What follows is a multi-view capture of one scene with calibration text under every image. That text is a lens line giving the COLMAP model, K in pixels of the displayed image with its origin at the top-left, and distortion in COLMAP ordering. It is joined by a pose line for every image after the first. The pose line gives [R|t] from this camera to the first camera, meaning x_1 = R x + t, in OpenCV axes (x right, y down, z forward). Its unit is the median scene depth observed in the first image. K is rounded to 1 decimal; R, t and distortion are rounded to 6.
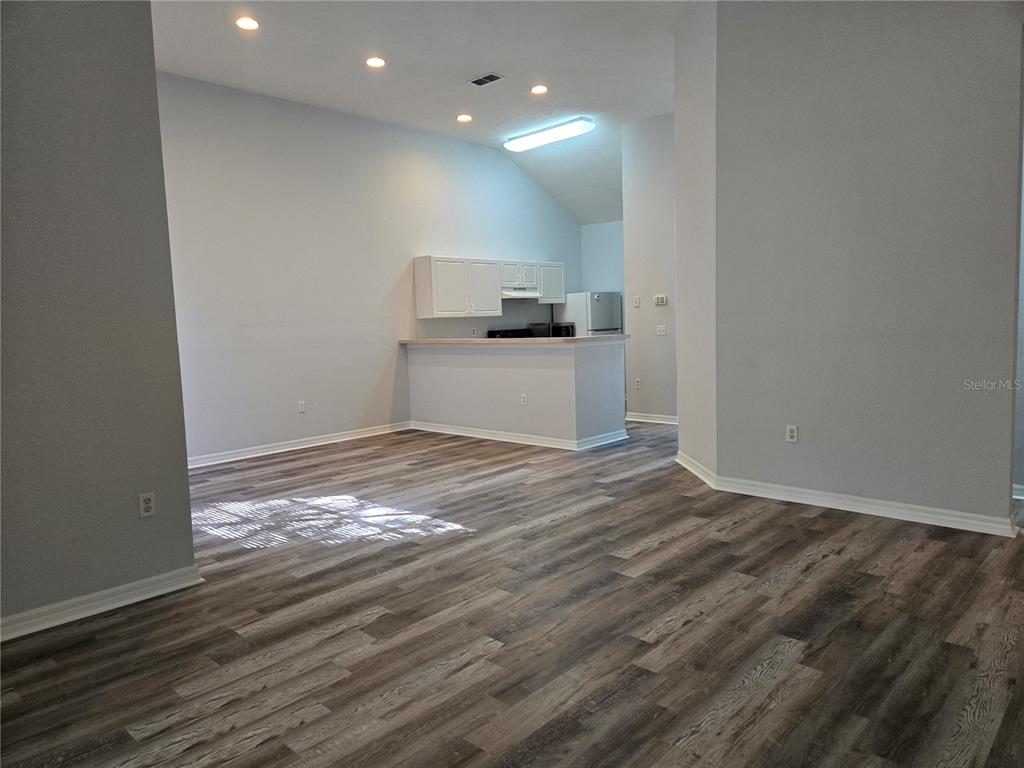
lens RADIAL K [[681.9, 0, 512.0], [0, 681.9, 384.0], [0, 0, 1]] dist [0.076740, -0.075433]
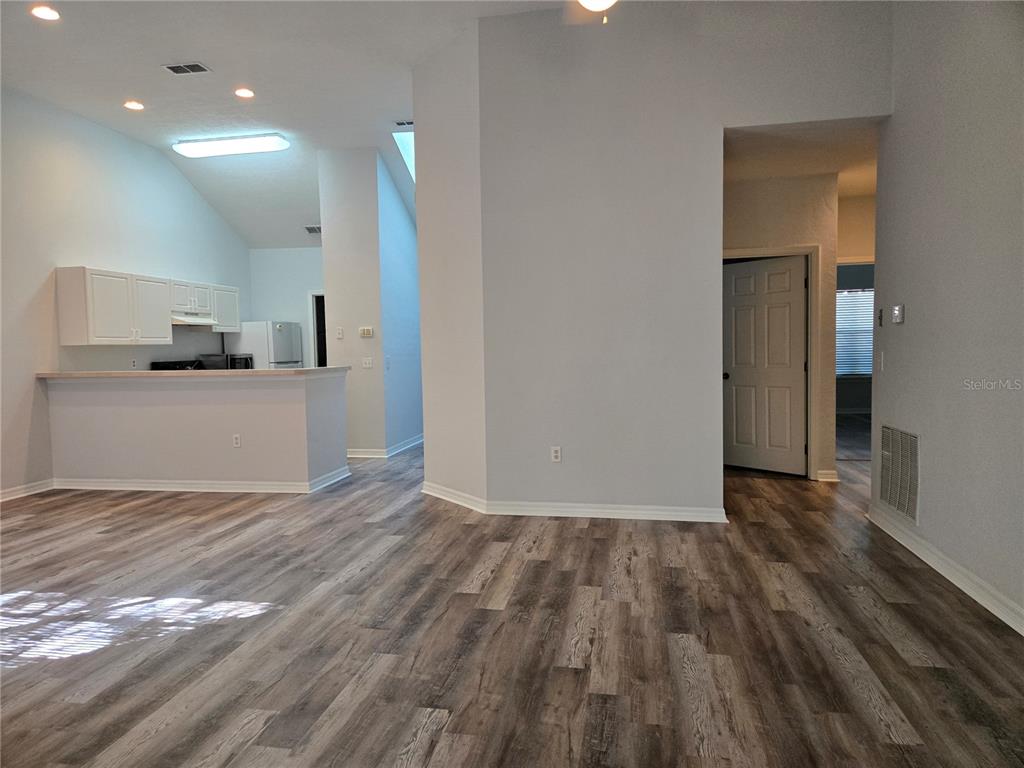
lens RADIAL K [[681.9, 0, 512.0], [0, 681.9, 384.0], [0, 0, 1]] dist [0.076740, -0.075433]
pose [[0.843316, -0.012572, 0.537271, -0.263654], [0.040898, 0.998329, -0.040834, 0.002272], [-0.535859, 0.056410, 0.842421, 0.124983]]
